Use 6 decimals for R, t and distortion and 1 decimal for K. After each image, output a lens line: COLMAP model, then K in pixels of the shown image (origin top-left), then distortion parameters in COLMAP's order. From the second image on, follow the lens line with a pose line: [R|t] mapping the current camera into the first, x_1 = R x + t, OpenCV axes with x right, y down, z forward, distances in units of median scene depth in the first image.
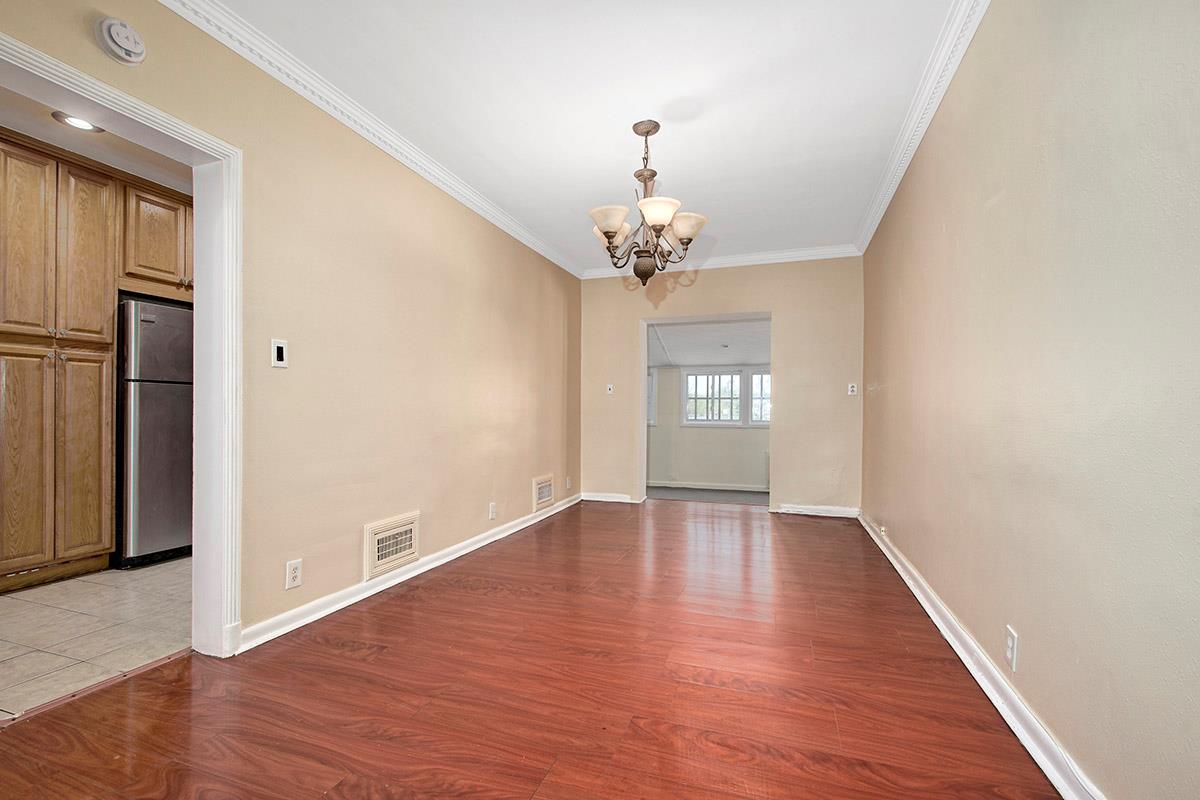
lens RADIAL K [[525.5, 0, 596.9], [0, 525.5, 411.8], [0, 0, 1]] dist [0.004237, -0.001808]
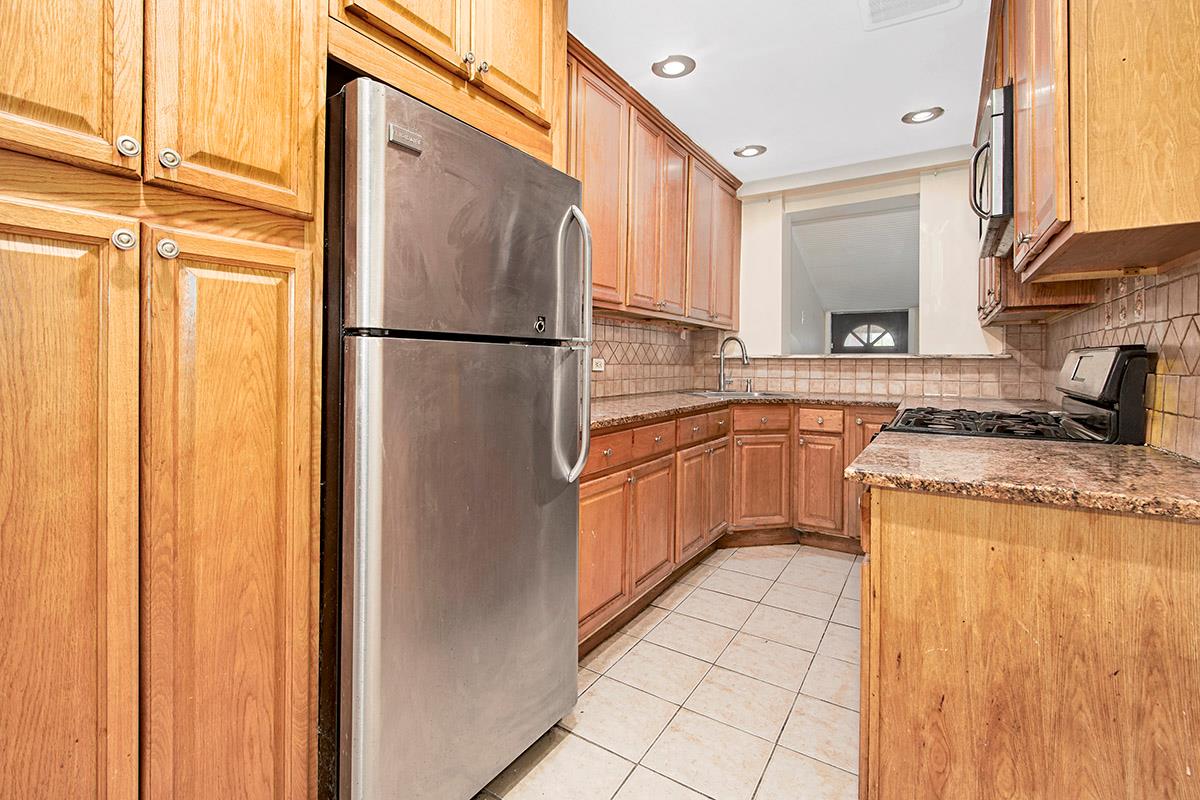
lens RADIAL K [[525.5, 0, 589.6], [0, 525.5, 364.8], [0, 0, 1]] dist [0.004237, -0.001808]
pose [[0.973076, 0.011079, -0.230216, -0.698049], [-0.008900, 0.999905, 0.010498, -0.045558], [0.230311, -0.008167, 0.973083, 0.744058]]
